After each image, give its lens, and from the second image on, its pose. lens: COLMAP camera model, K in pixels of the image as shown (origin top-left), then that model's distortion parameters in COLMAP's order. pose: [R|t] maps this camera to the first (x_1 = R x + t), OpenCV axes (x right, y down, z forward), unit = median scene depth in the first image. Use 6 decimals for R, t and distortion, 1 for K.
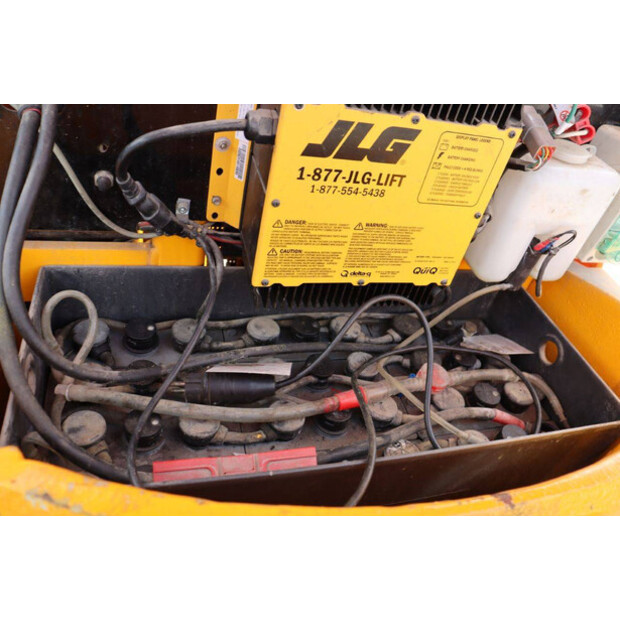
lens RADIAL K [[494.4, 0, 311.3], [0, 494.4, 311.4], [0, 0, 1]] dist [-0.157229, 0.078459]
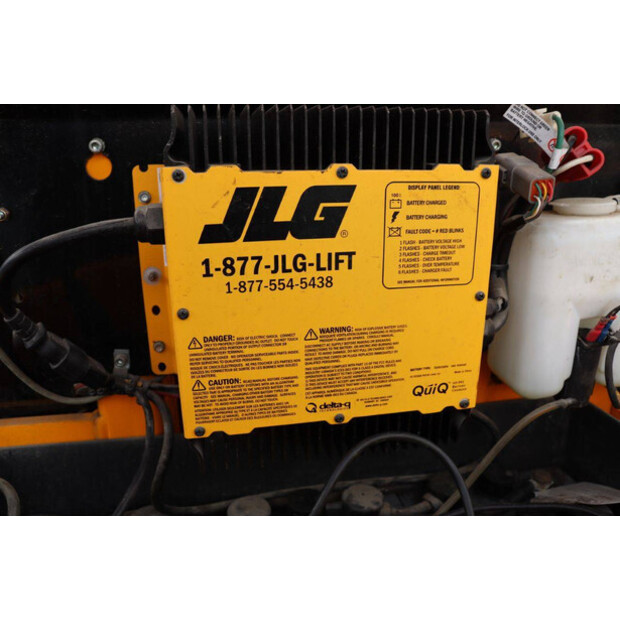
lens RADIAL K [[494.4, 0, 307.4], [0, 494.4, 311.1], [0, 0, 1]] dist [-0.157229, 0.078459]
pose [[0.975996, -0.175816, -0.128532, 0.187790], [0.109806, 0.906917, -0.406748, 0.090608], [0.188081, 0.382870, 0.904453, 0.314739]]
